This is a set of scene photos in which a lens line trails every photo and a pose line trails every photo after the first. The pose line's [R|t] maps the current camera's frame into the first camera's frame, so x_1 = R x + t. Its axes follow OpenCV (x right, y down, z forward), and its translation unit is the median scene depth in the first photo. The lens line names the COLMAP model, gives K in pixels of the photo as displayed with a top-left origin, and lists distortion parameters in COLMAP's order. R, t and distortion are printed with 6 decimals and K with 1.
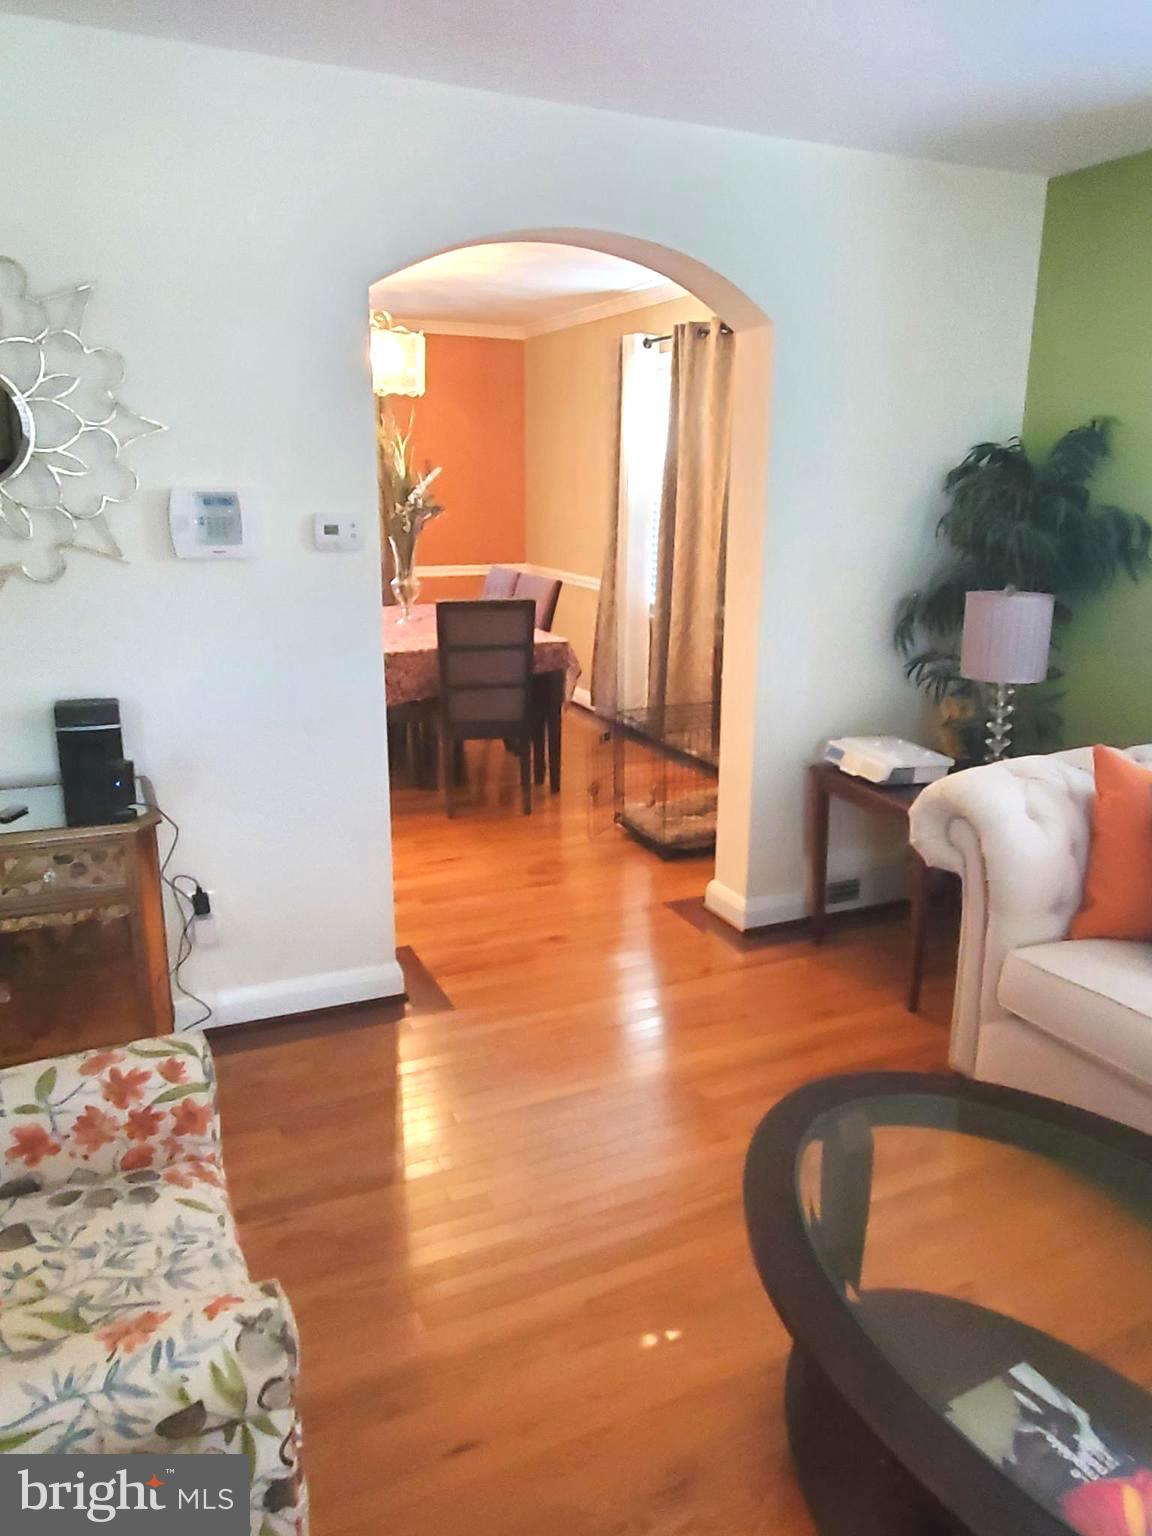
lens RADIAL K [[1134.8, 0, 631.6], [0, 1134.8, 774.8], [0, 0, 1]] dist [-0.005315, 0.009524]
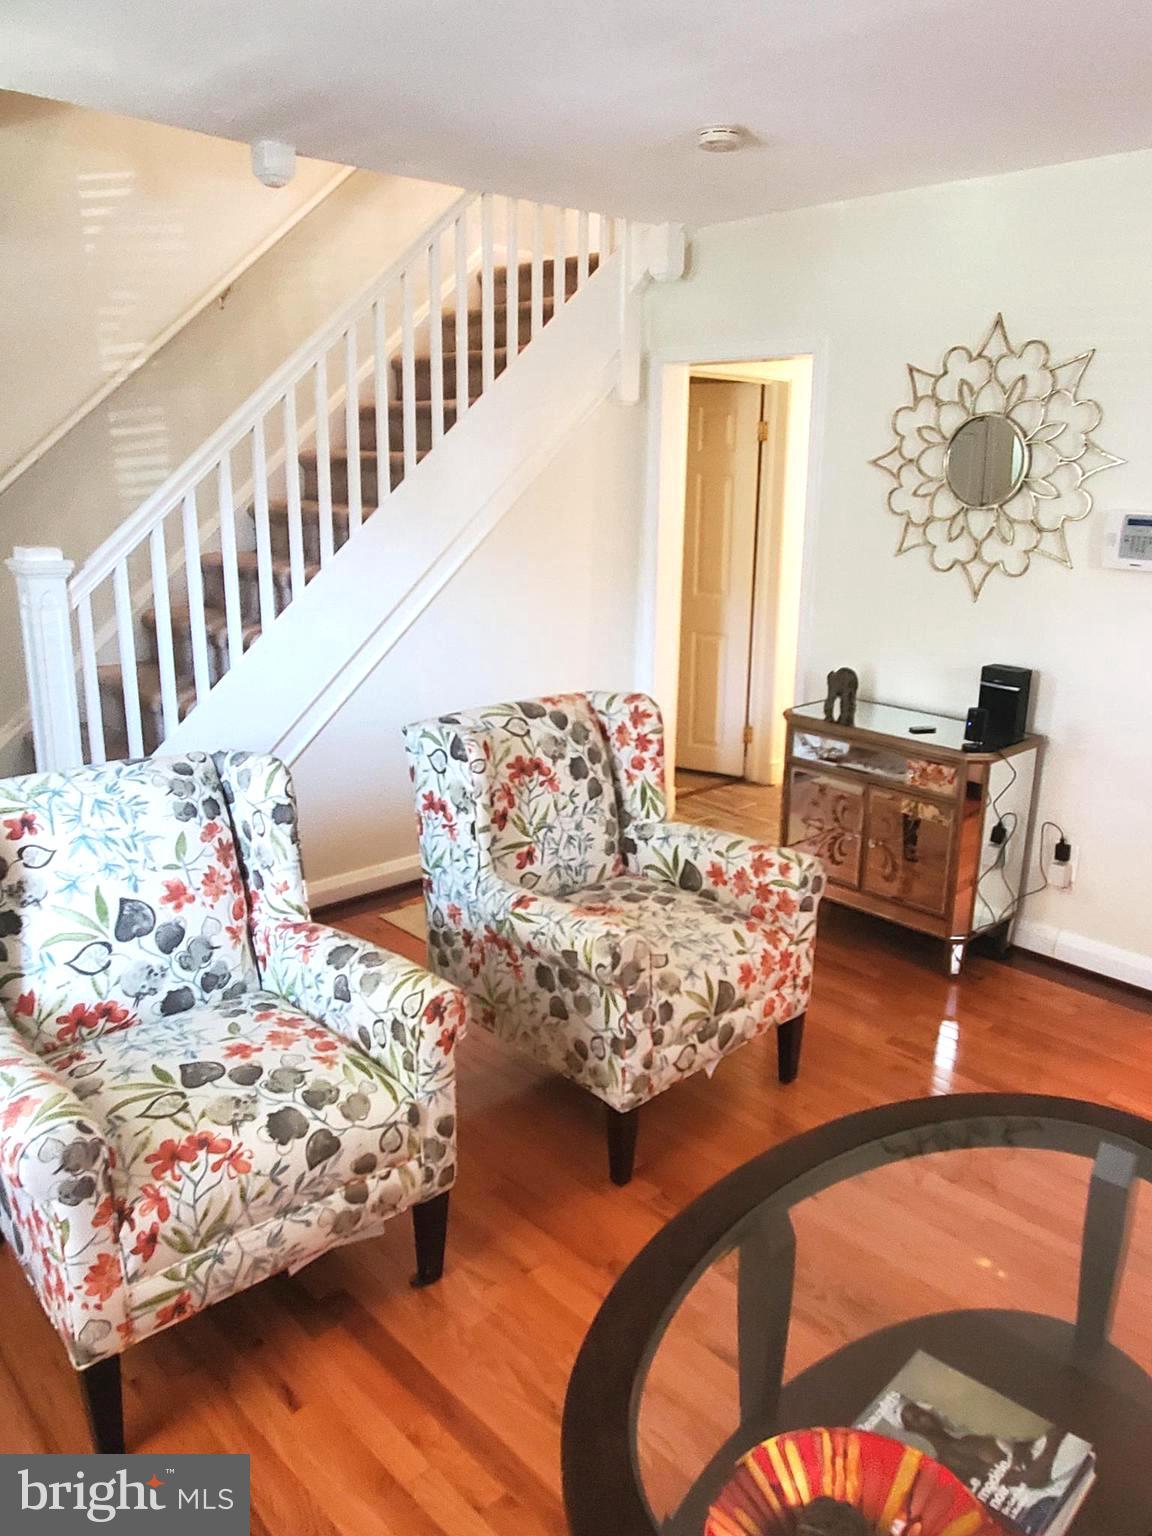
lens RADIAL K [[1134.8, 0, 618.4], [0, 1134.8, 770.4], [0, 0, 1]] dist [-0.005315, 0.009524]
pose [[0.314881, 0.236944, -0.919080, 0.642754], [-0.262133, 0.952385, 0.155722, -0.037960], [0.912215, 0.191887, 0.361999, 0.128821]]
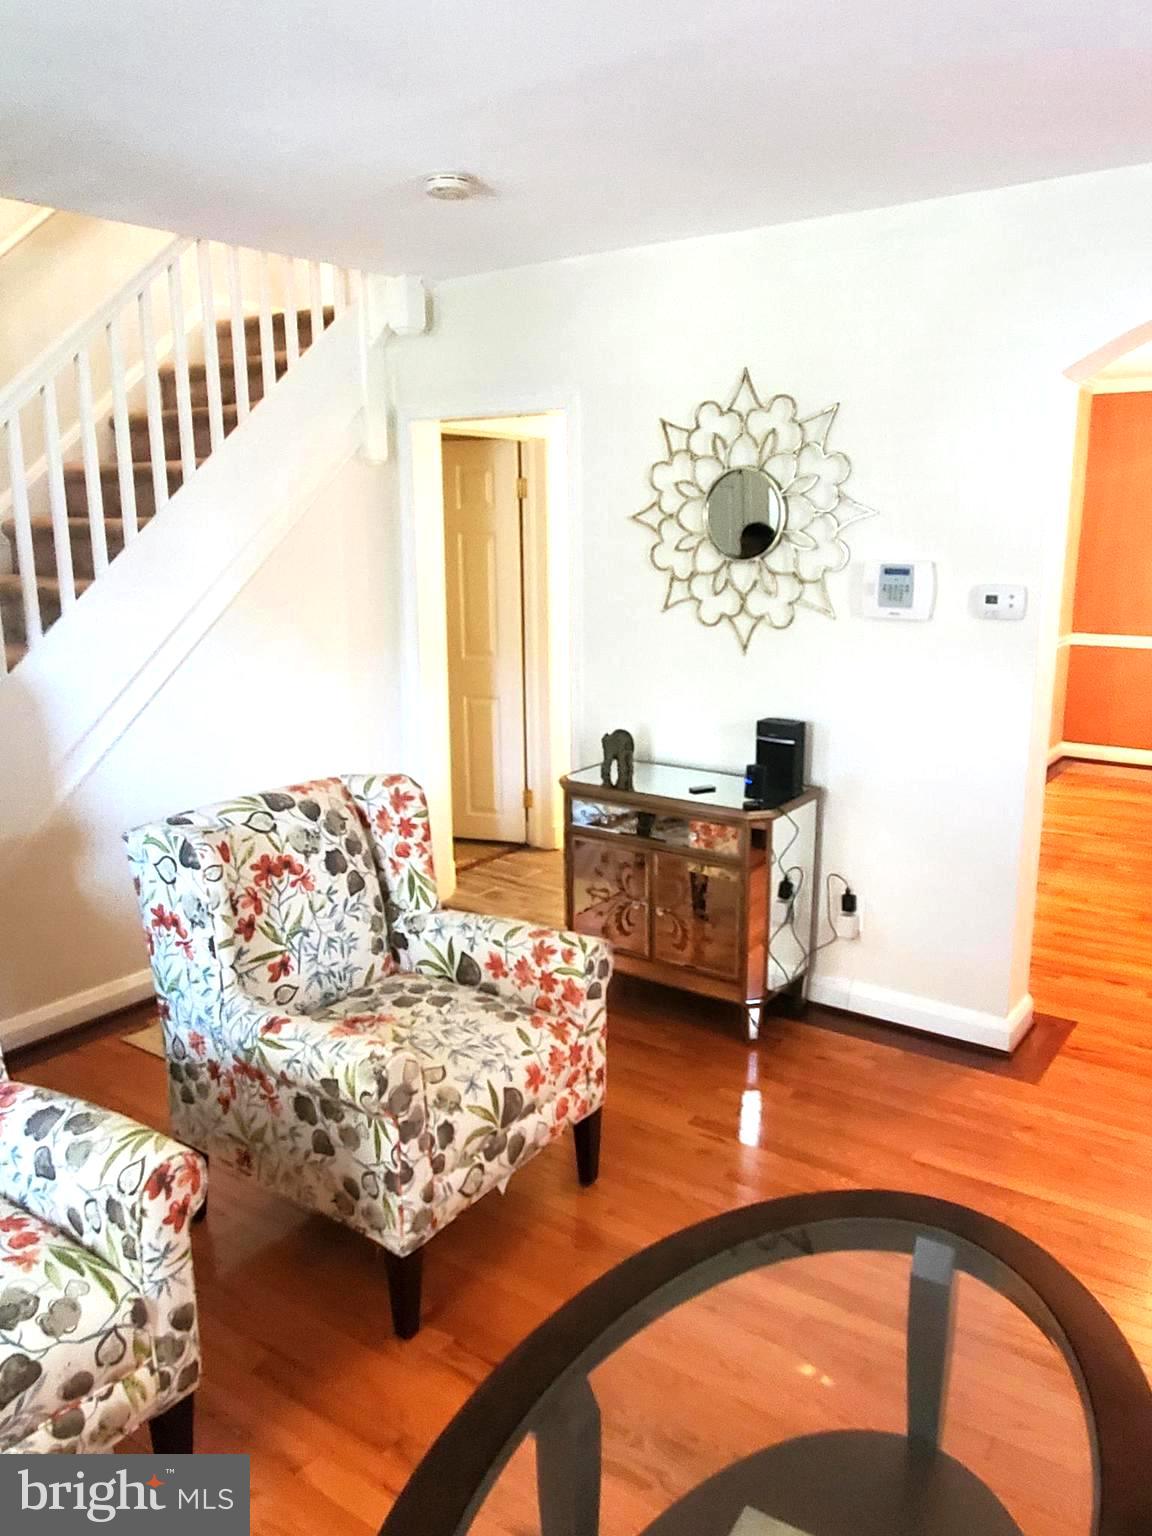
lens RADIAL K [[1134.8, 0, 612.6], [0, 1134.8, 768.1], [0, 0, 1]] dist [-0.005315, 0.009524]
pose [[0.487861, 0.167320, -0.856736, 0.570897], [-0.217098, 0.973877, 0.066573, -0.057672], [0.845494, 0.153517, 0.511441, 0.178097]]
